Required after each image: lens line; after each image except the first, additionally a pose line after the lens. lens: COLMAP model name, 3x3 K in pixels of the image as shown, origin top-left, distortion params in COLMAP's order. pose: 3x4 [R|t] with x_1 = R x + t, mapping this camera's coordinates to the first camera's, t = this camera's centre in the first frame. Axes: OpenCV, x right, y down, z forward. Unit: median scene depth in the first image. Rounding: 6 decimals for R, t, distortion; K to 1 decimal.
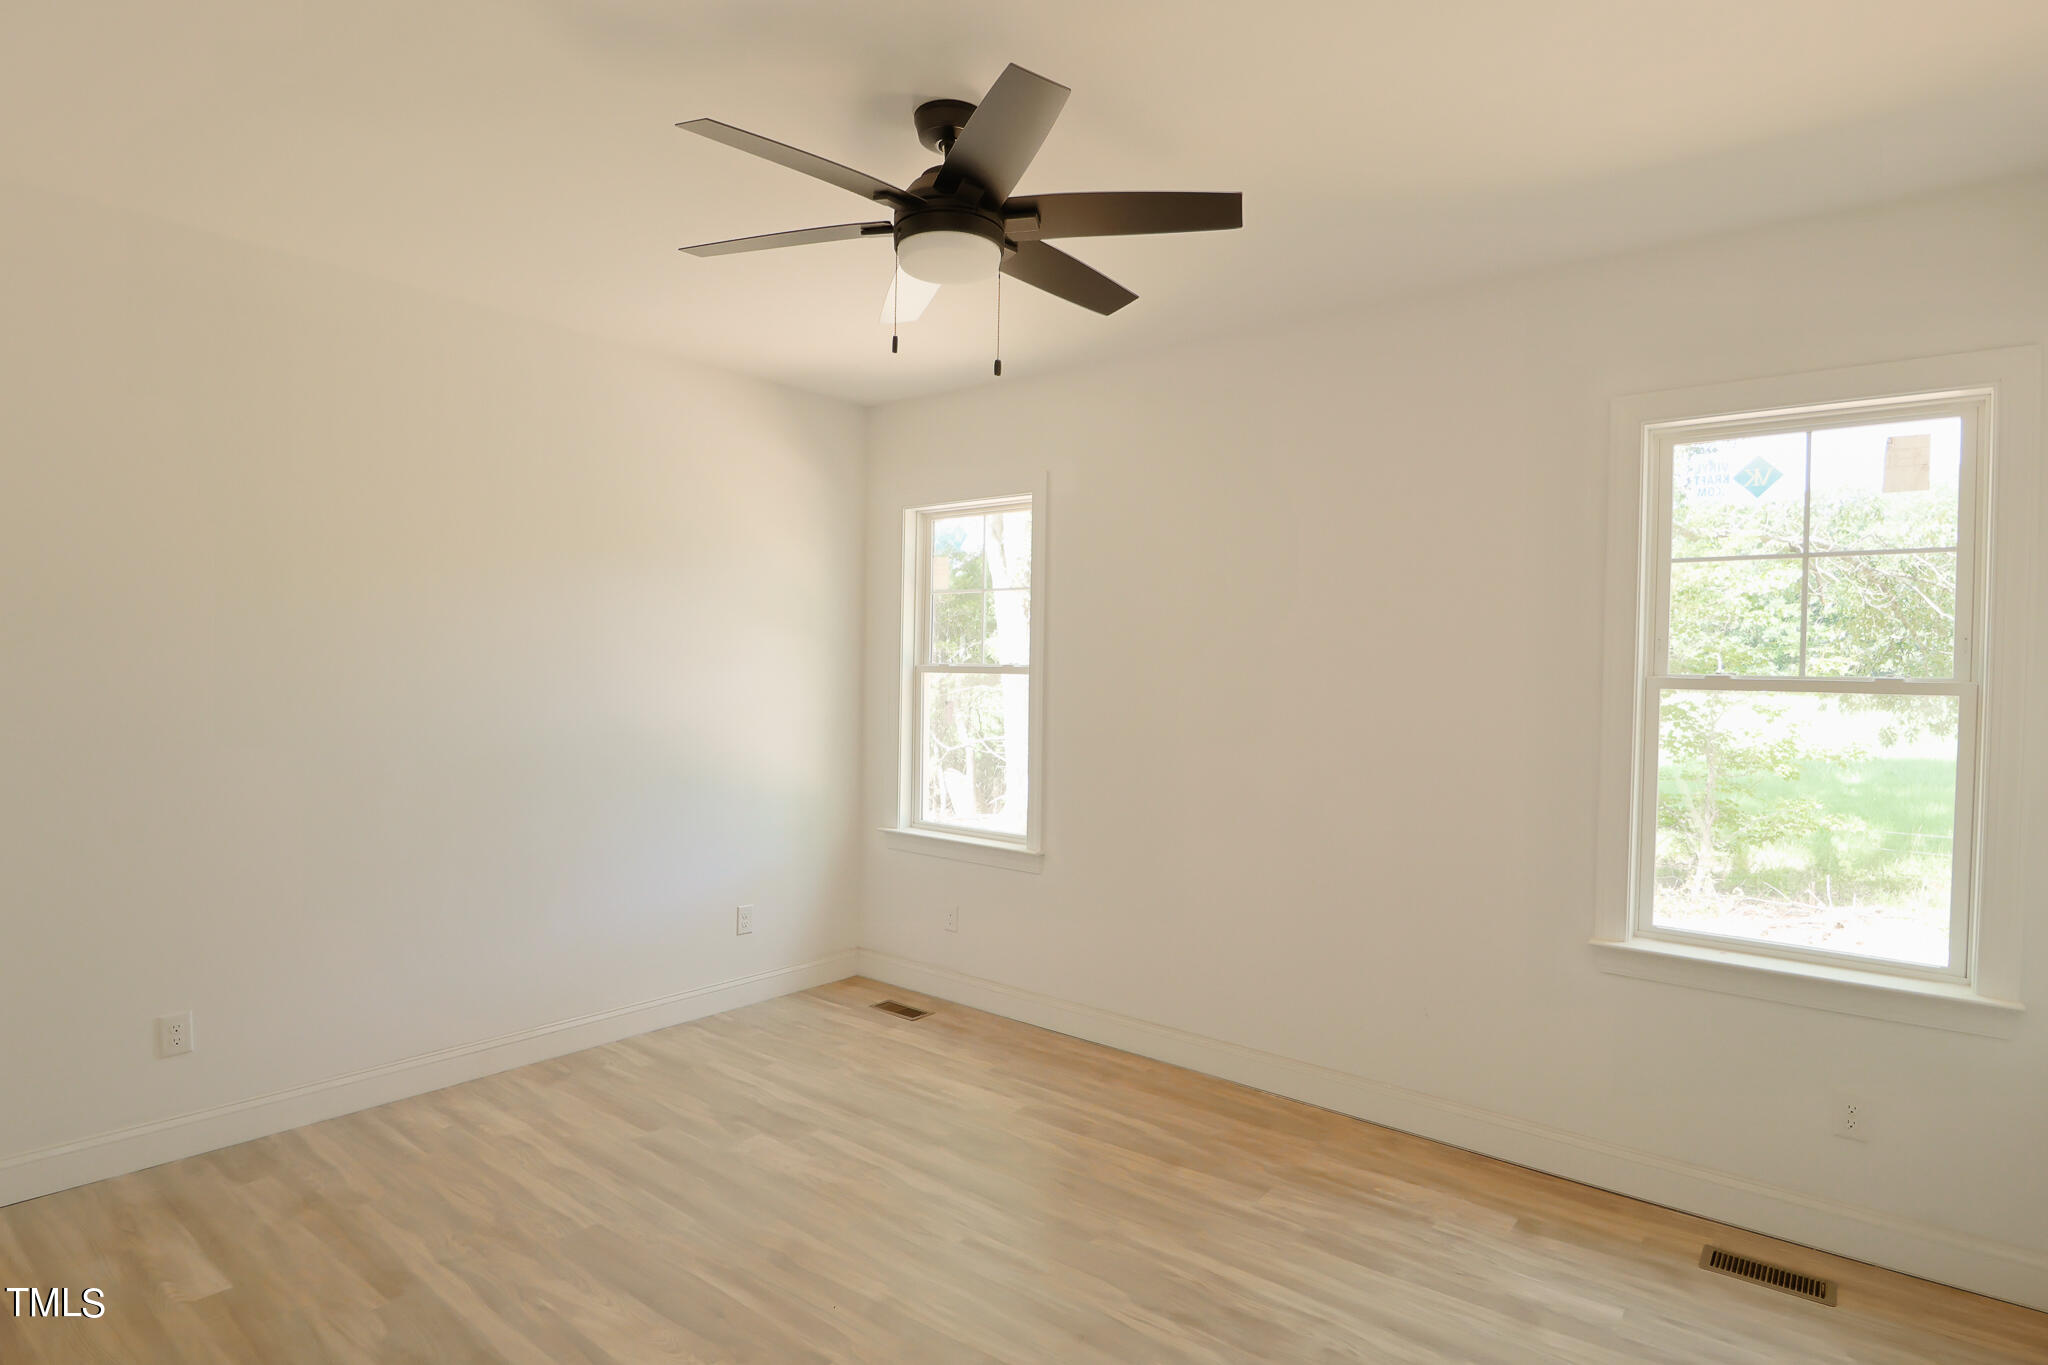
lens RADIAL K [[1094.9, 0, 1024.4], [0, 1094.9, 691.9], [0, 0, 1]] dist [0.002742, -0.014345]
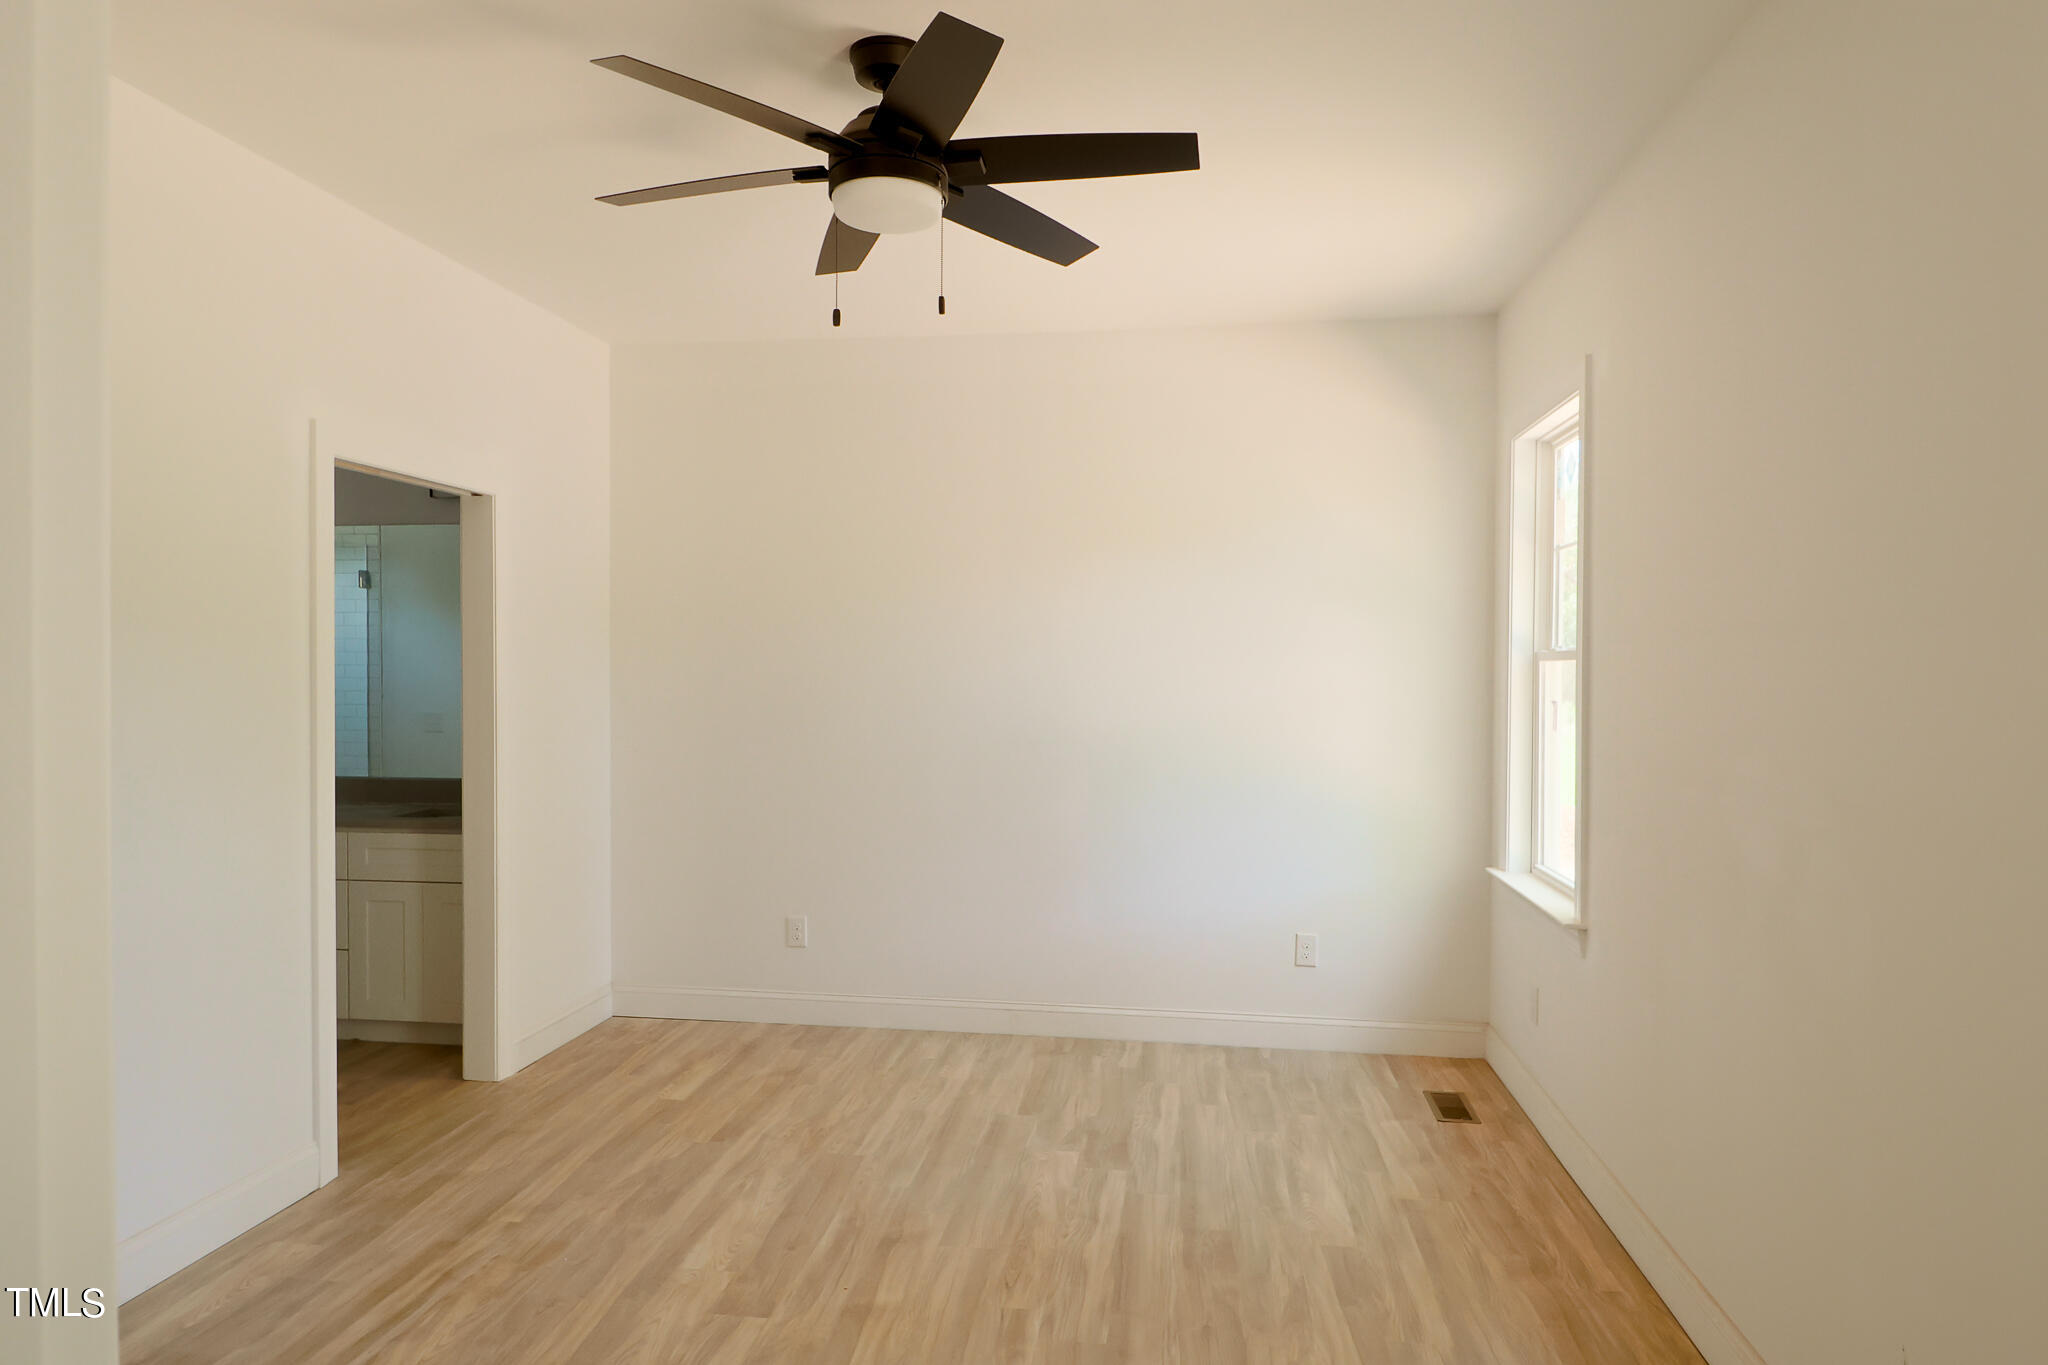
lens RADIAL K [[1255.0, 0, 1026.0], [0, 1255.0, 677.8], [0, 0, 1]] dist [0.001843, -0.000392]
pose [[0.496567, -0.009380, -0.867948, 0.666568], [-0.012374, 0.999763, -0.017884, 0.018390], [0.867910, 0.019621, 0.496333, 0.417302]]
